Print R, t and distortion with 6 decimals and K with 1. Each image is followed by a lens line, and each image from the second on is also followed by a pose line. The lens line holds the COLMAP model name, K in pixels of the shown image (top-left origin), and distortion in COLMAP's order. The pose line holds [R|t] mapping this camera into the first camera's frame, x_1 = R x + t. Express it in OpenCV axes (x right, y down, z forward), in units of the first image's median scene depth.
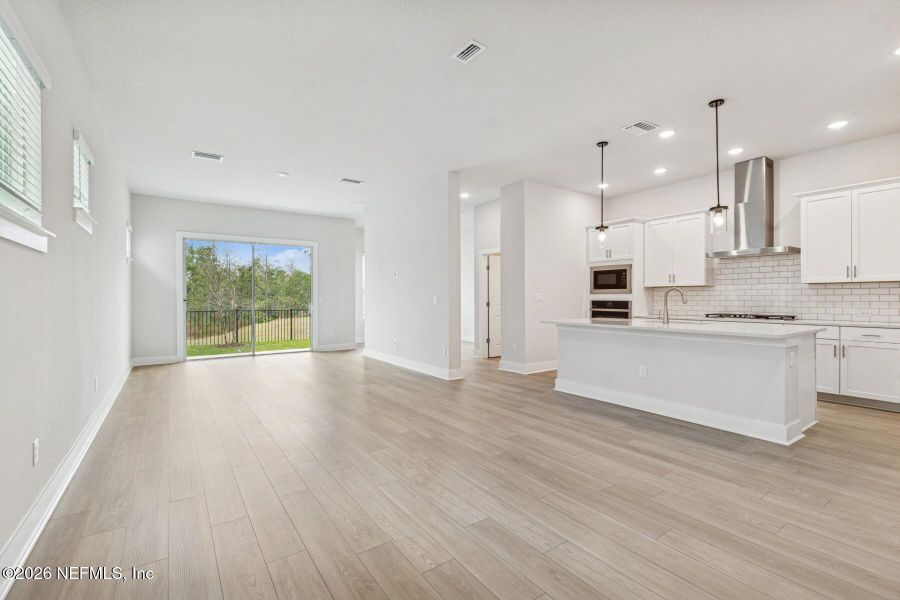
lens RADIAL K [[398.9, 0, 443.0], [0, 398.9, 297.1], [0, 0, 1]] dist [0.002670, -0.003235]
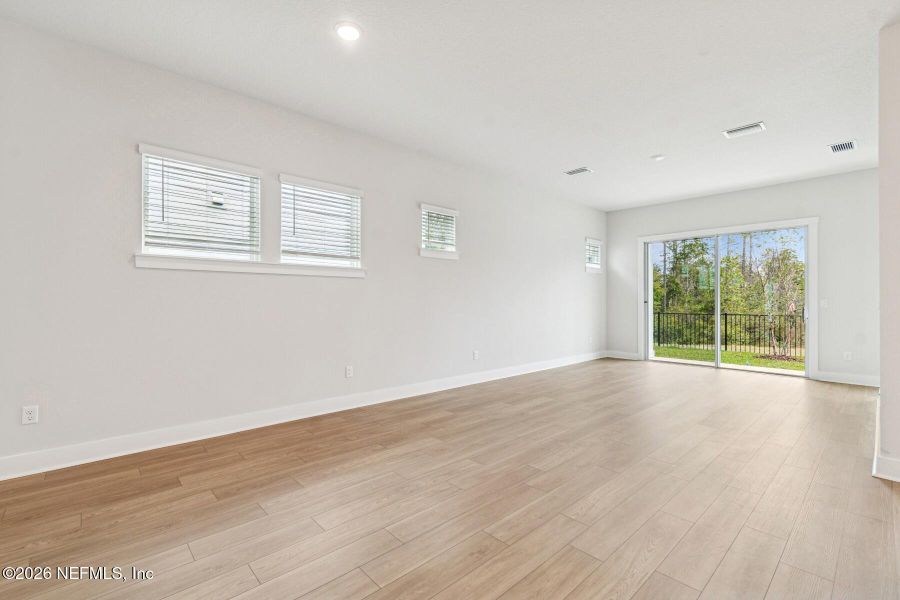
lens RADIAL K [[398.9, 0, 442.8], [0, 398.9, 300.0], [0, 0, 1]] dist [0.002670, -0.003235]
pose [[0.136485, 0.002844, -0.990638, 0.435501], [-0.000476, 0.999996, 0.002805, -0.000042], [0.990642, 0.000089, 0.136485, 0.456833]]
